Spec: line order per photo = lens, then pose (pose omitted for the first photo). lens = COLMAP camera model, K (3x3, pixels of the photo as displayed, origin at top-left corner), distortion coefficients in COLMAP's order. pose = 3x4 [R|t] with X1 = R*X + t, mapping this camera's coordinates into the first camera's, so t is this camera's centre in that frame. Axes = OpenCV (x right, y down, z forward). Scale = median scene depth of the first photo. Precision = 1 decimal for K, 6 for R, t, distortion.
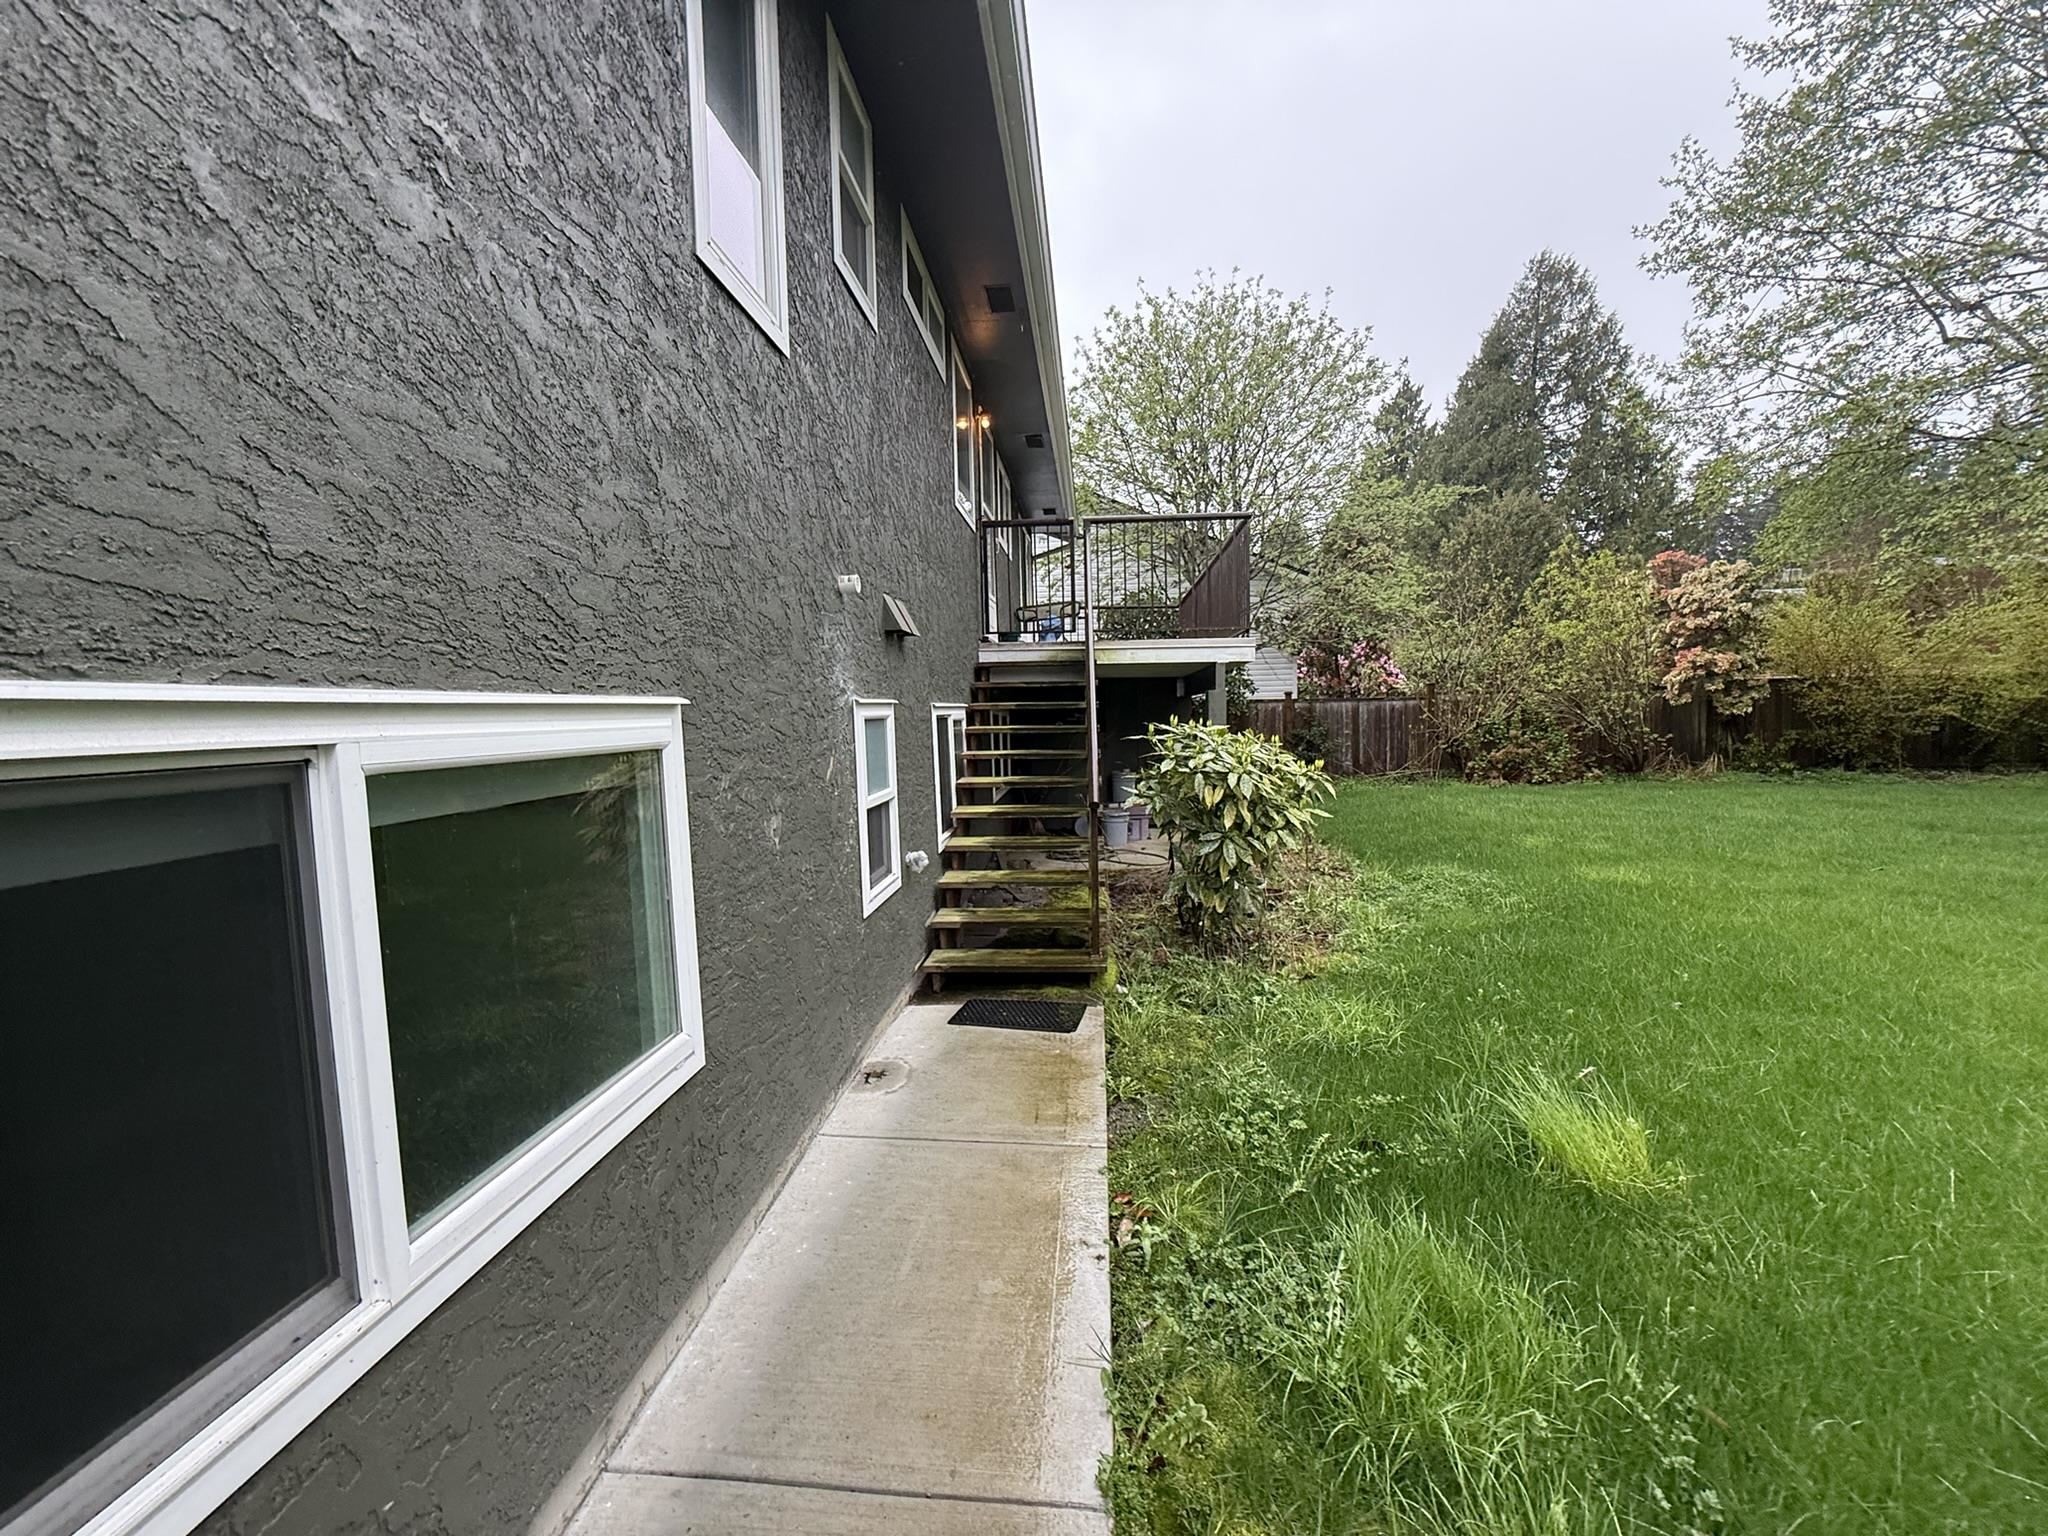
lens RADIAL K [[816.5, 0, 1024.0], [0, 816.5, 768.0], [0, 0, 1]] dist [0.008259, 0.000052]
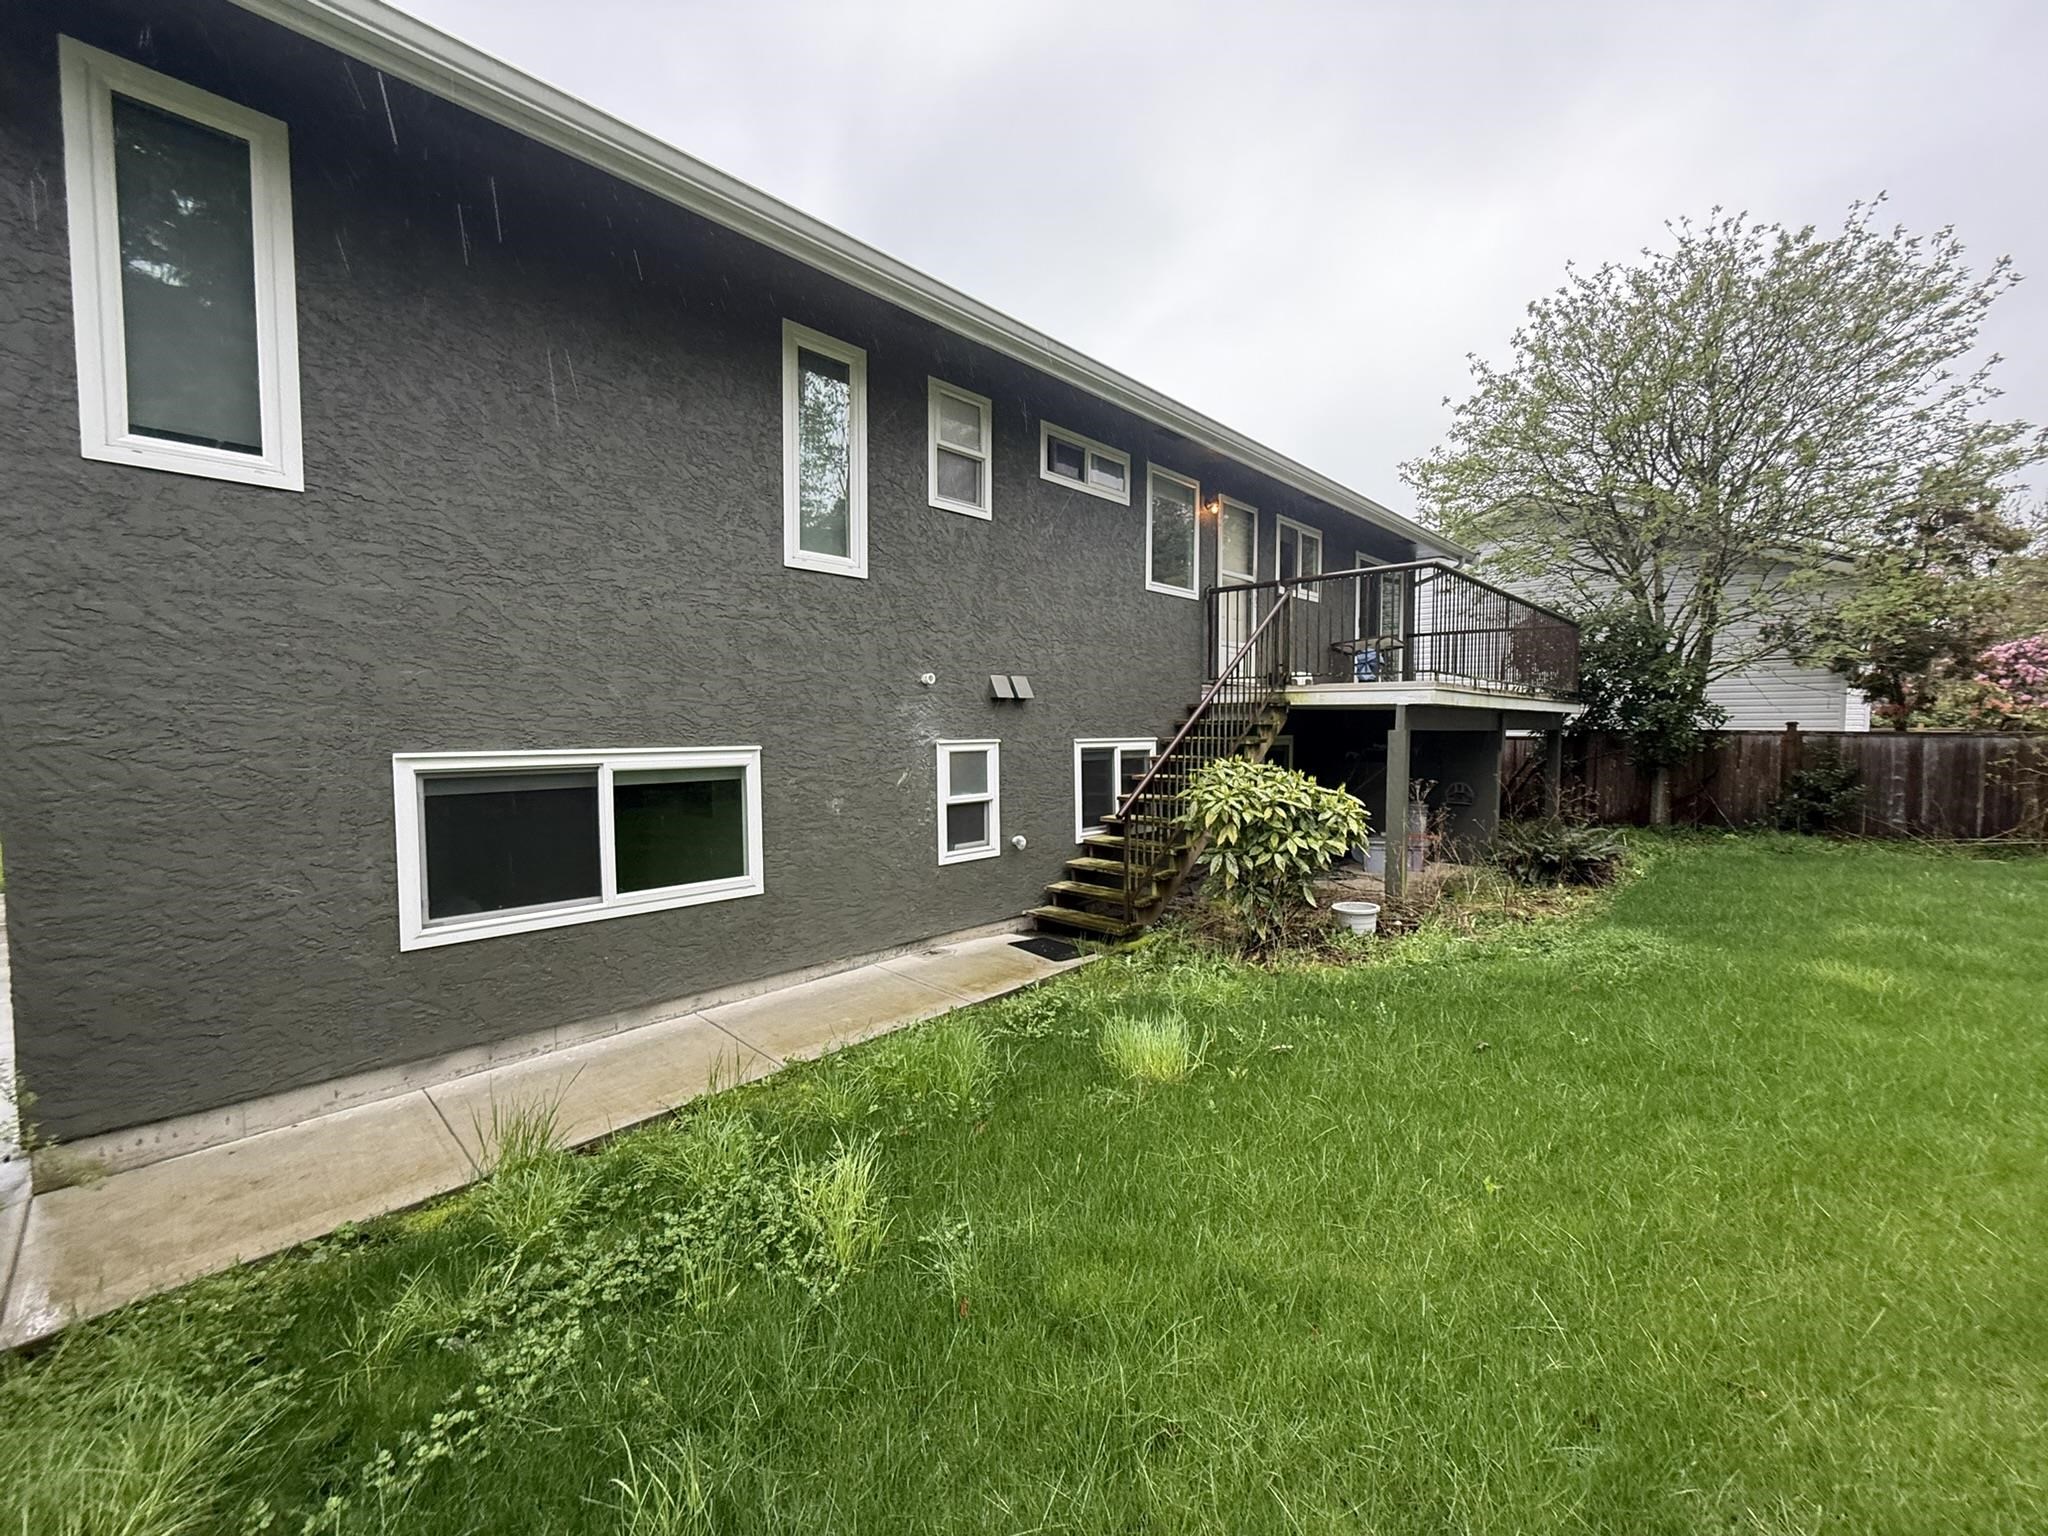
lens RADIAL K [[816.5, 0, 1024.0], [0, 816.5, 768.0], [0, 0, 1]] dist [0.008259, 0.000052]
pose [[0.777396, 0.057147, -0.626410, 1.758445], [-0.062989, 0.997931, 0.012870, -0.100334], [0.625850, 0.029452, 0.779387, -0.449635]]
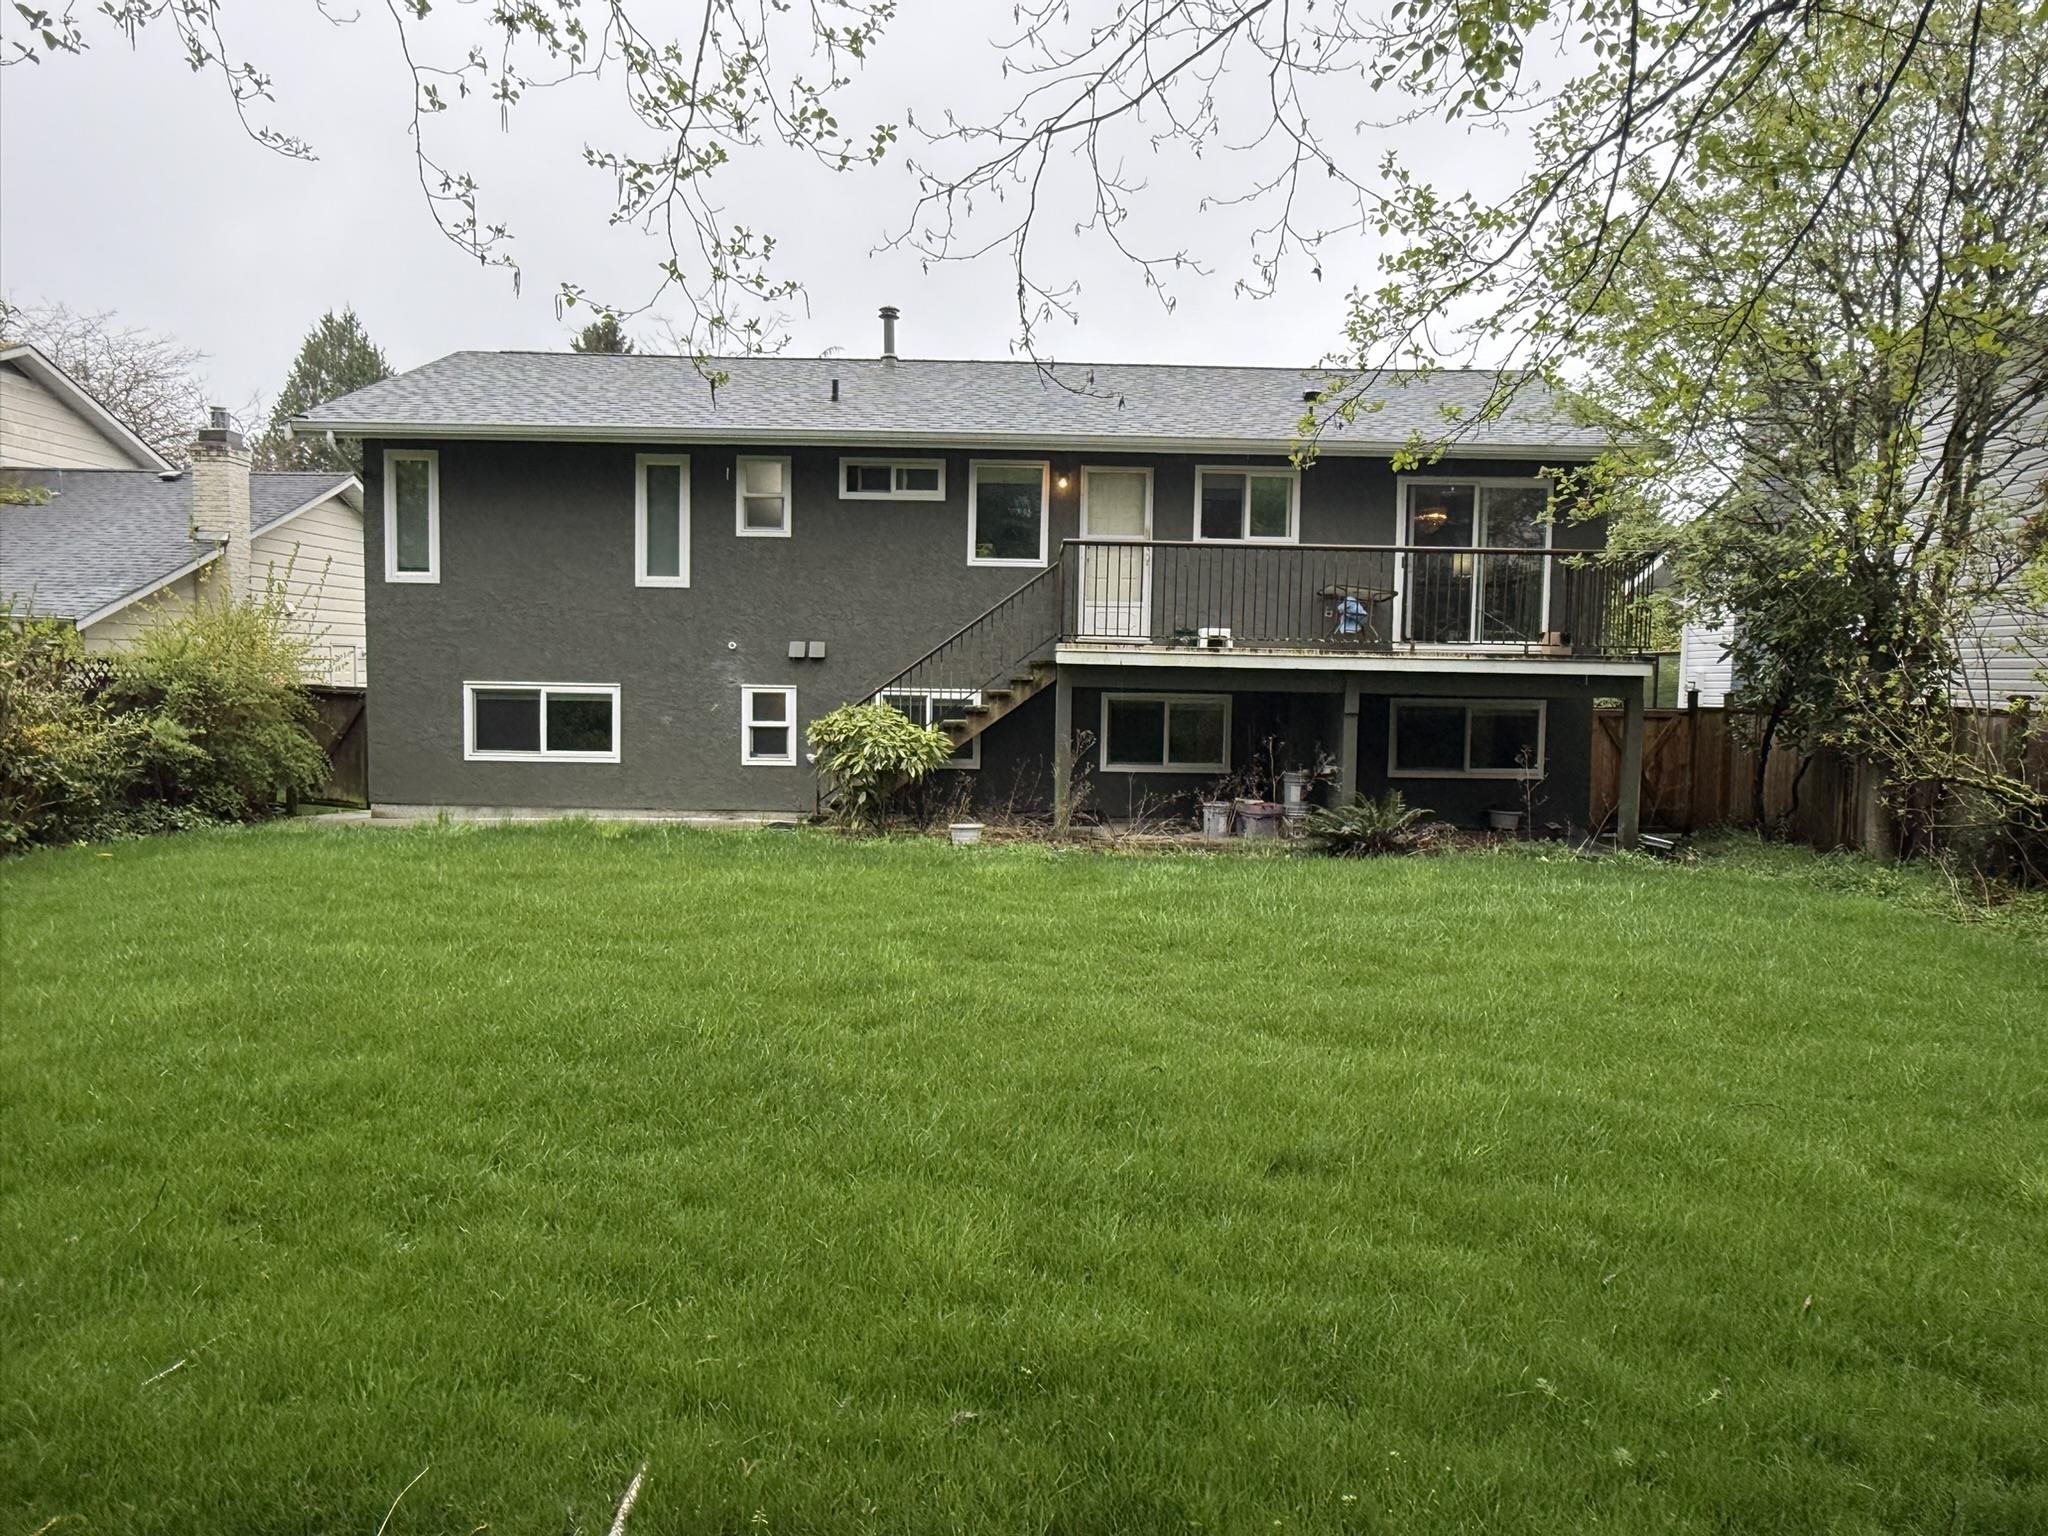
lens RADIAL K [[1419.1, 0, 1022.7], [0, 1419.1, 774.1], [0, 0, 1]] dist [0.007072, -0.000092]
pose [[0.086527, 0.119021, -0.989114, 7.775922], [-0.090160, 0.989699, 0.111204, -0.677210], [0.992161, 0.079557, 0.096367, 2.491055]]
